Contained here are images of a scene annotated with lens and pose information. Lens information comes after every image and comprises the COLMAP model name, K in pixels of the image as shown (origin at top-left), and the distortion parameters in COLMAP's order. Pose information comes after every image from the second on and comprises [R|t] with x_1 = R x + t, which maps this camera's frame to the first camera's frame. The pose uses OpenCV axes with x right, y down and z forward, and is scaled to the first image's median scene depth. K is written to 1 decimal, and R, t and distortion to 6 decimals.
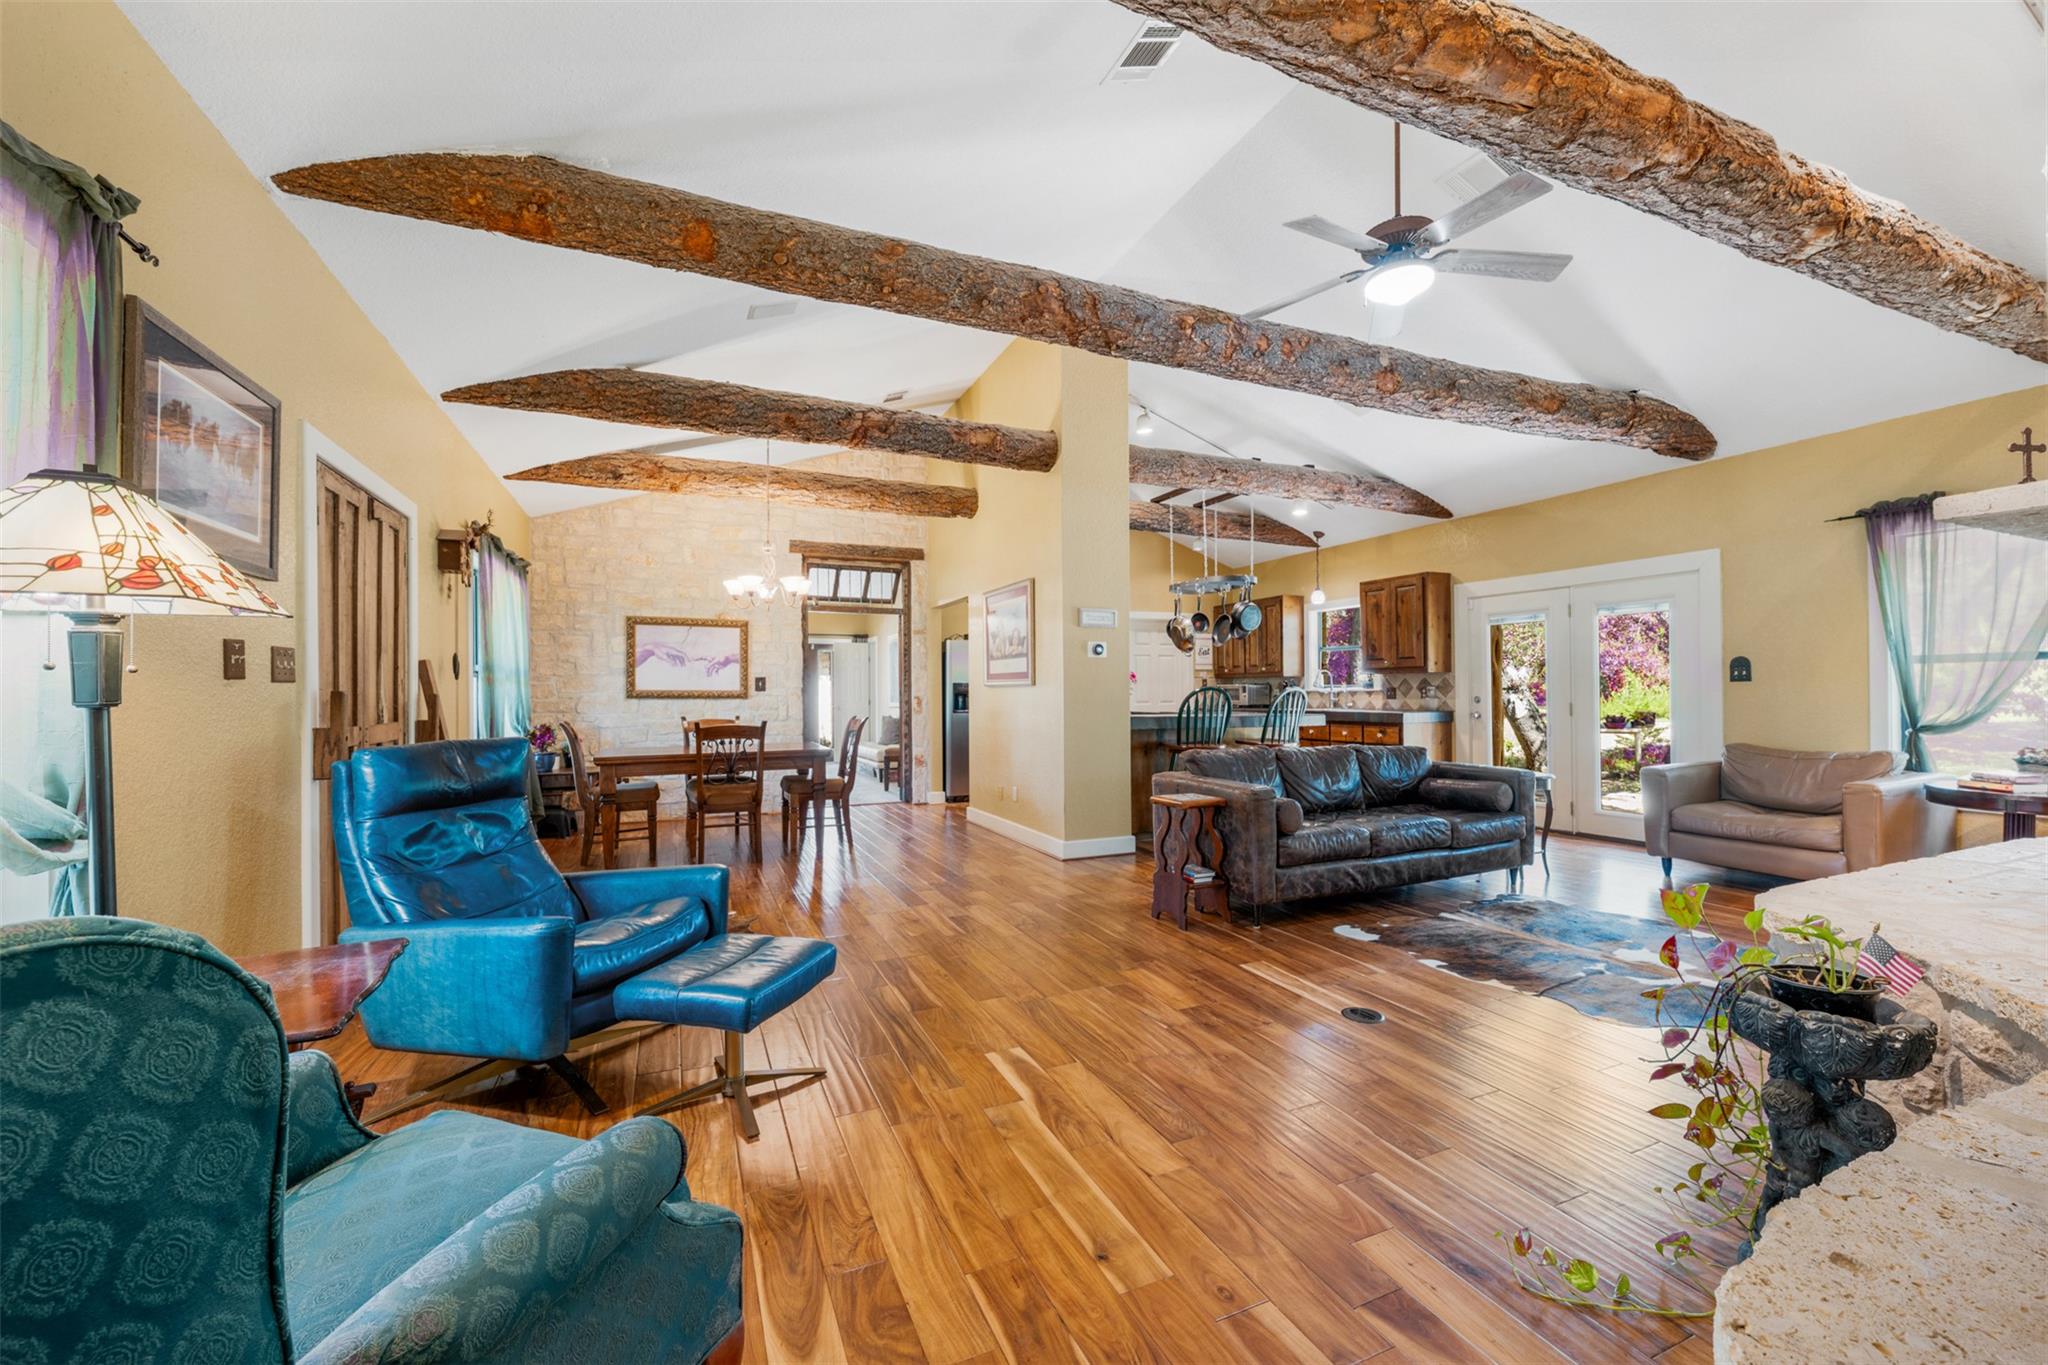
lens RADIAL K [[810.9, 0, 1023.5], [0, 810.9, 695.9], [0, 0, 1]] dist [-0.000789, 0.000022]
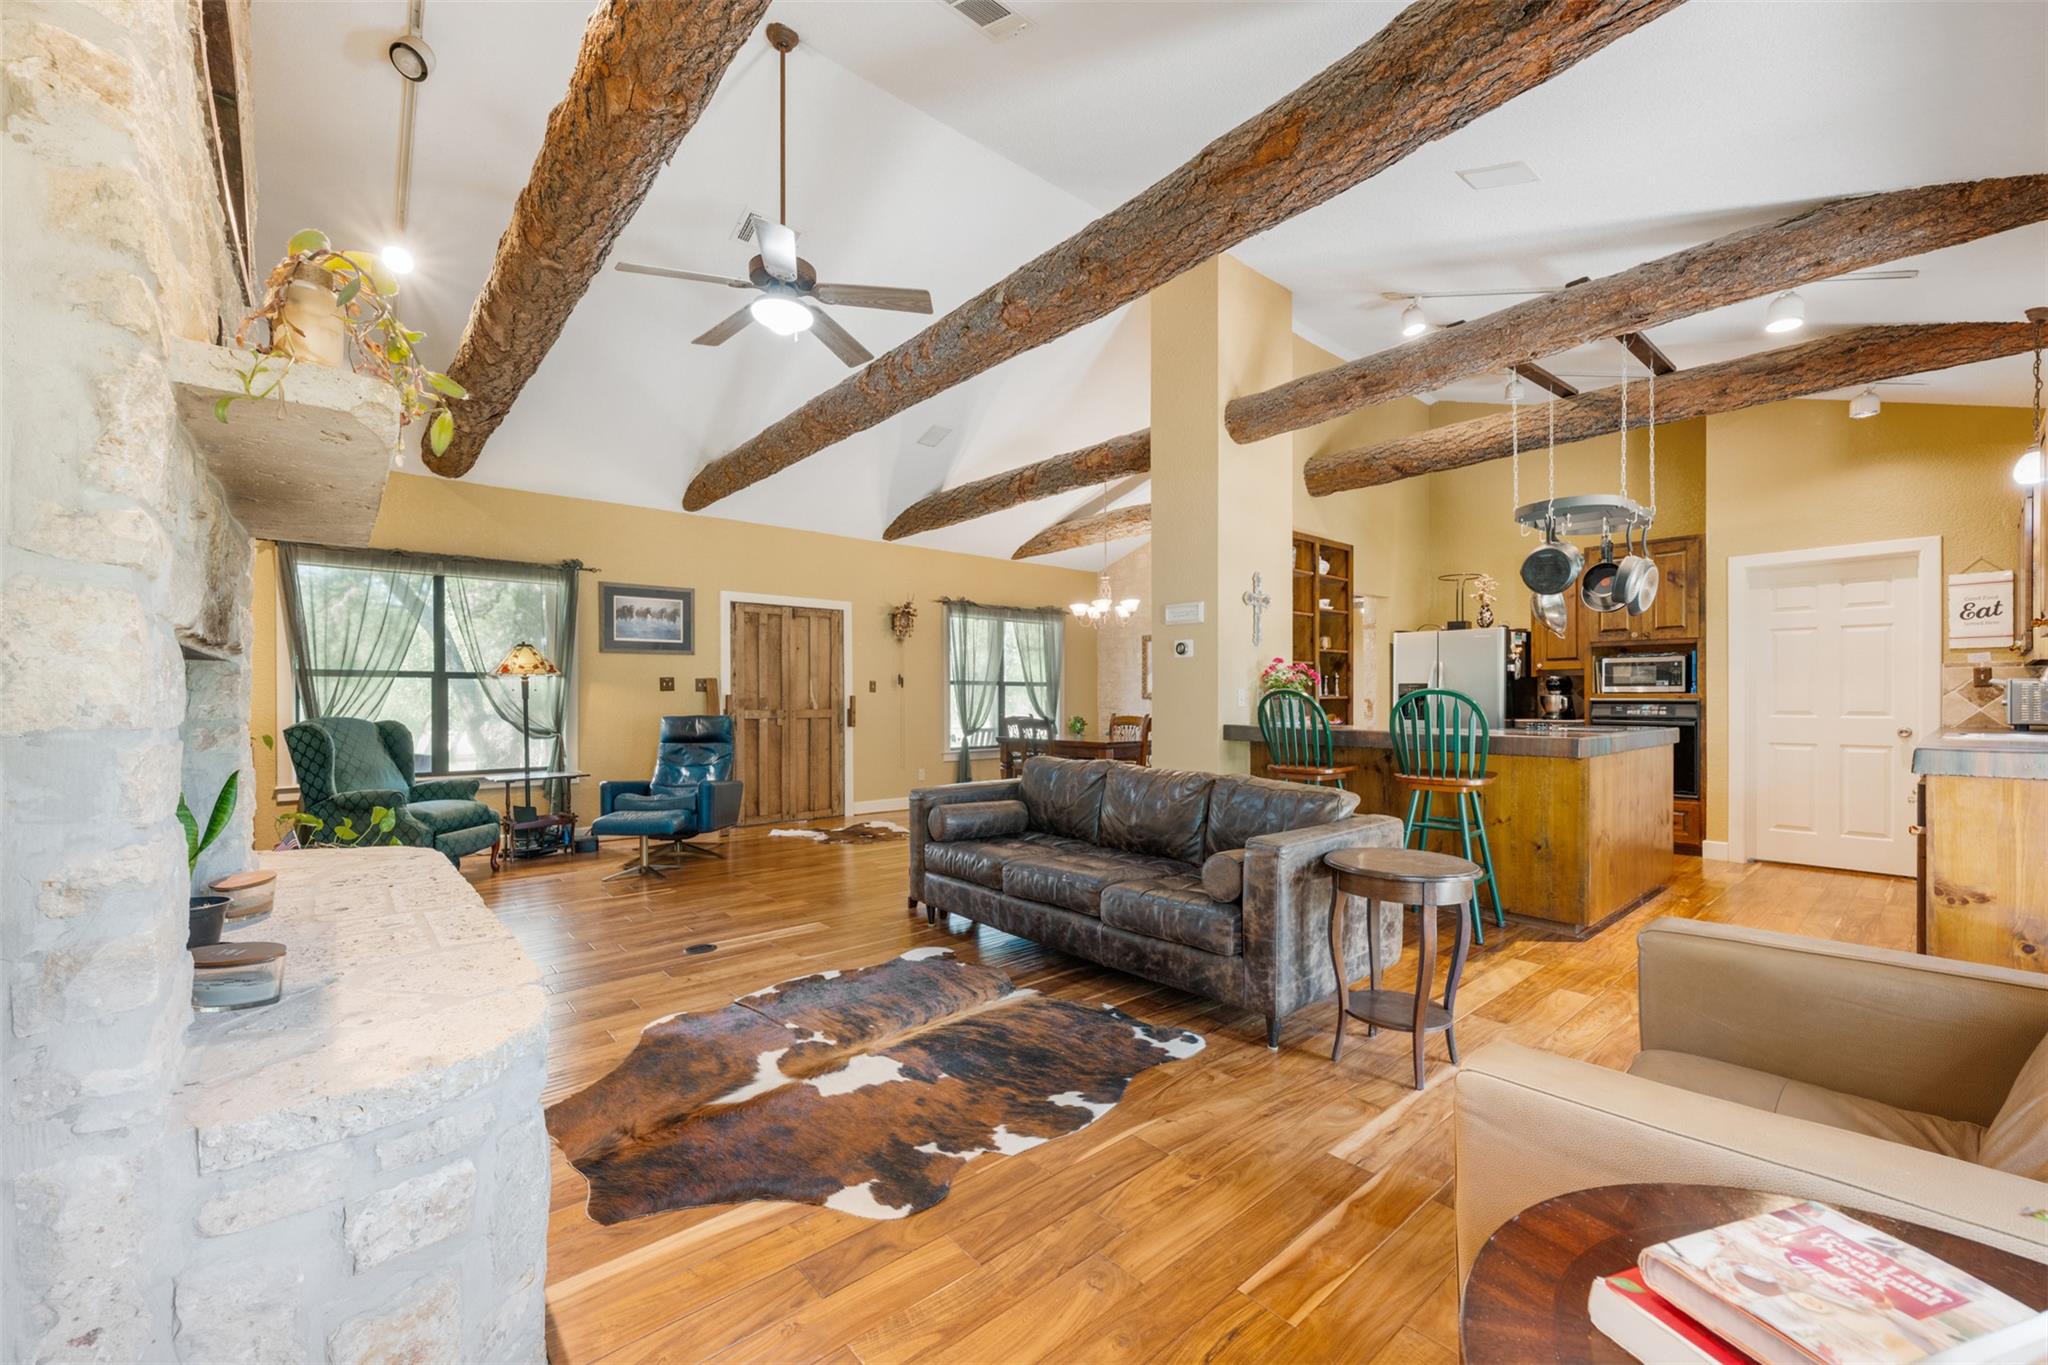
lens RADIAL K [[810.9, 0, 1023.5], [0, 810.9, 695.9], [0, 0, 1]] dist [-0.000789, 0.000022]
pose [[0.294024, 0.003746, -0.955791, 0.699831], [-0.003860, 0.999989, 0.002732, -0.004383], [0.955790, 0.002886, 0.294035, 0.434545]]
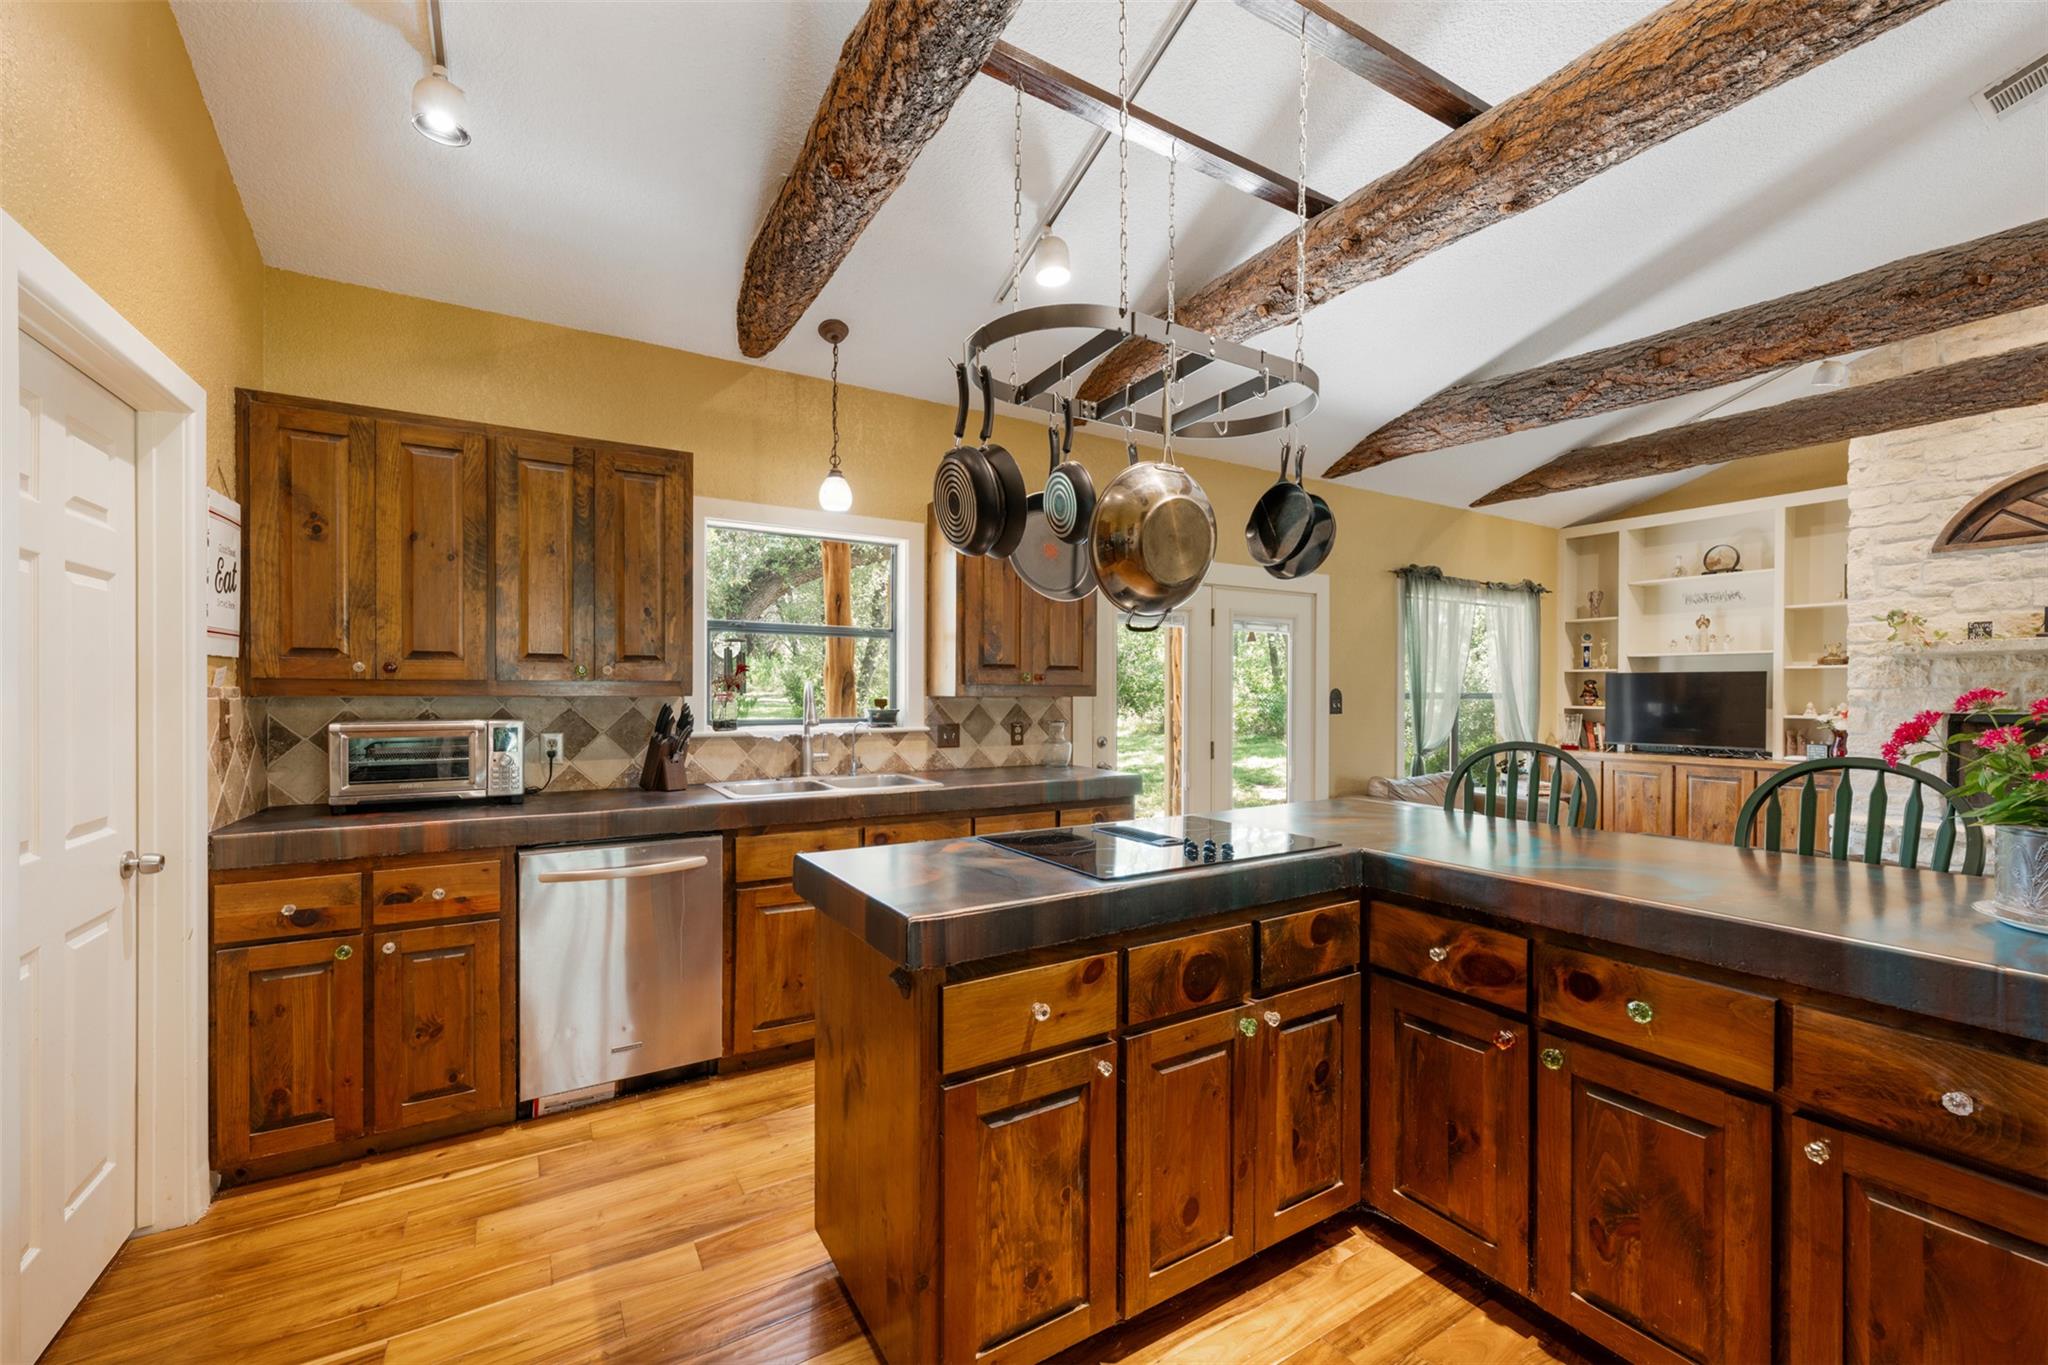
lens RADIAL K [[810.9, 0, 1023.5], [0, 810.9, 695.9], [0, 0, 1]] dist [-0.000789, 0.000022]
pose [[-0.132516, -0.003323, 0.991175, -0.032669], [-0.001226, 0.999994, 0.003188, -0.030978], [-0.991180, -0.000792, -0.132519, 1.100273]]
